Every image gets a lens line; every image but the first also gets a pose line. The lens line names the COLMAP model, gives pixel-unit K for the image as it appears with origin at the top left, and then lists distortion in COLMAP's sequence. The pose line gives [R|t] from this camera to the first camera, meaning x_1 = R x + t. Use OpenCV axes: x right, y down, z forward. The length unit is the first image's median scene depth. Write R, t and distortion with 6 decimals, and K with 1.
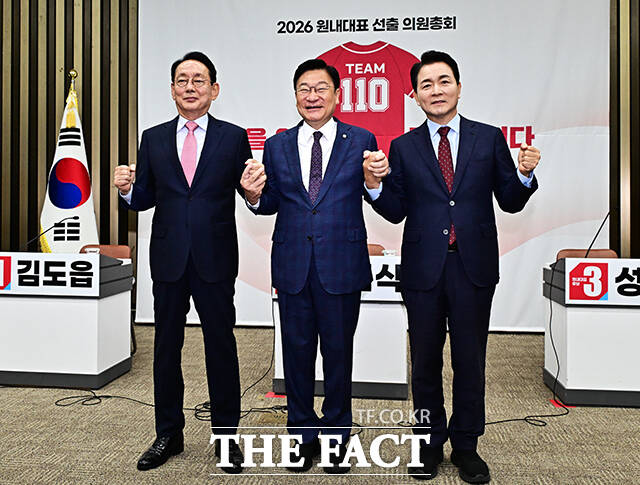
lens RADIAL K [[636.3, 0, 313.5], [0, 636.3, 203.2], [0, 0, 1]] dist [-0.022324, 0.000000]
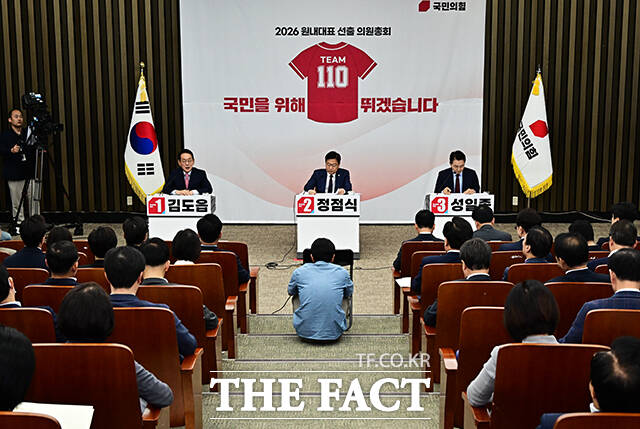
lens RADIAL K [[974.0, 0, 319.3], [0, 974.0, 214.3], [0, 0, 1]] dist [-0.293954, 0.000000]
pose [[0.994655, -0.026379, 0.099830, -0.200291], [0.005134, 0.978255, 0.207342, -0.337198], [-0.103129, -0.205721, 0.973162, -1.389466]]
